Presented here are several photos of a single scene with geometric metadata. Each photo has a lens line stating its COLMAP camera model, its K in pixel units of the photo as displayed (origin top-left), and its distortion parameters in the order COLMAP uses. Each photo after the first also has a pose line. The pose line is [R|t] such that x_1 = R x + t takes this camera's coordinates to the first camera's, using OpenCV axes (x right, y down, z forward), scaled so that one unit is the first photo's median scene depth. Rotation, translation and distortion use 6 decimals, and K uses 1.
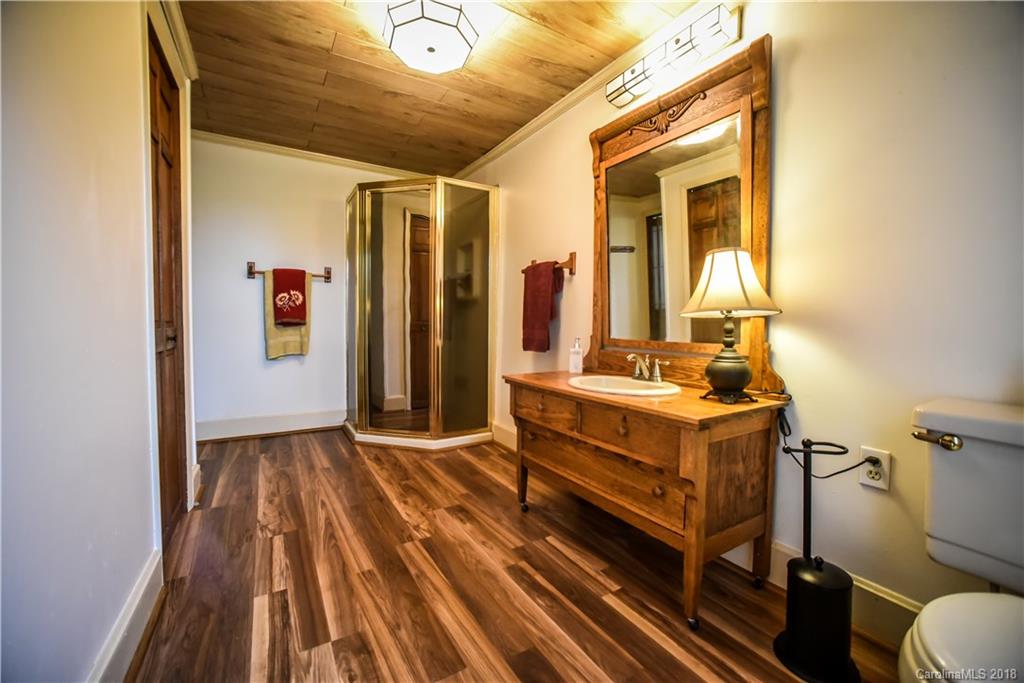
lens RADIAL K [[419.7, 0, 512.0], [0, 419.7, 341.5], [0, 0, 1]] dist [-0.003032, 0.000032]
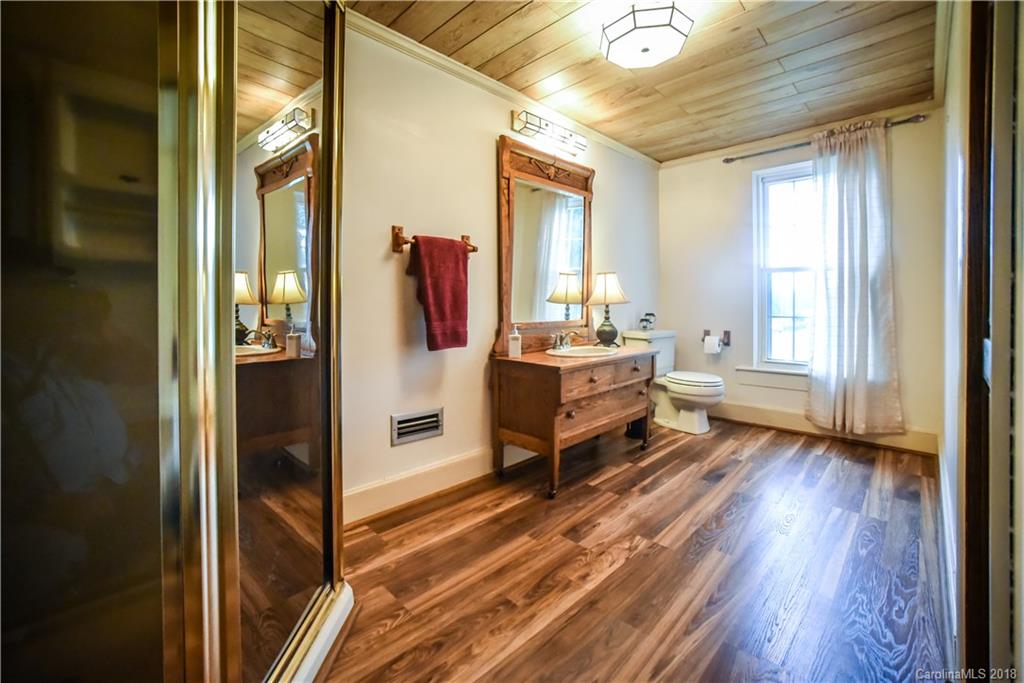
lens RADIAL K [[419.0, 0, 548.9], [0, 419.0, 307.1], [0, 0, 1]] dist [-0.001435, -0.000017]
pose [[-0.307271, -0.006535, 0.951600, -0.976312], [0.029336, 0.999436, 0.016336, -0.069010], [-0.951170, 0.032936, -0.306906, 1.391727]]
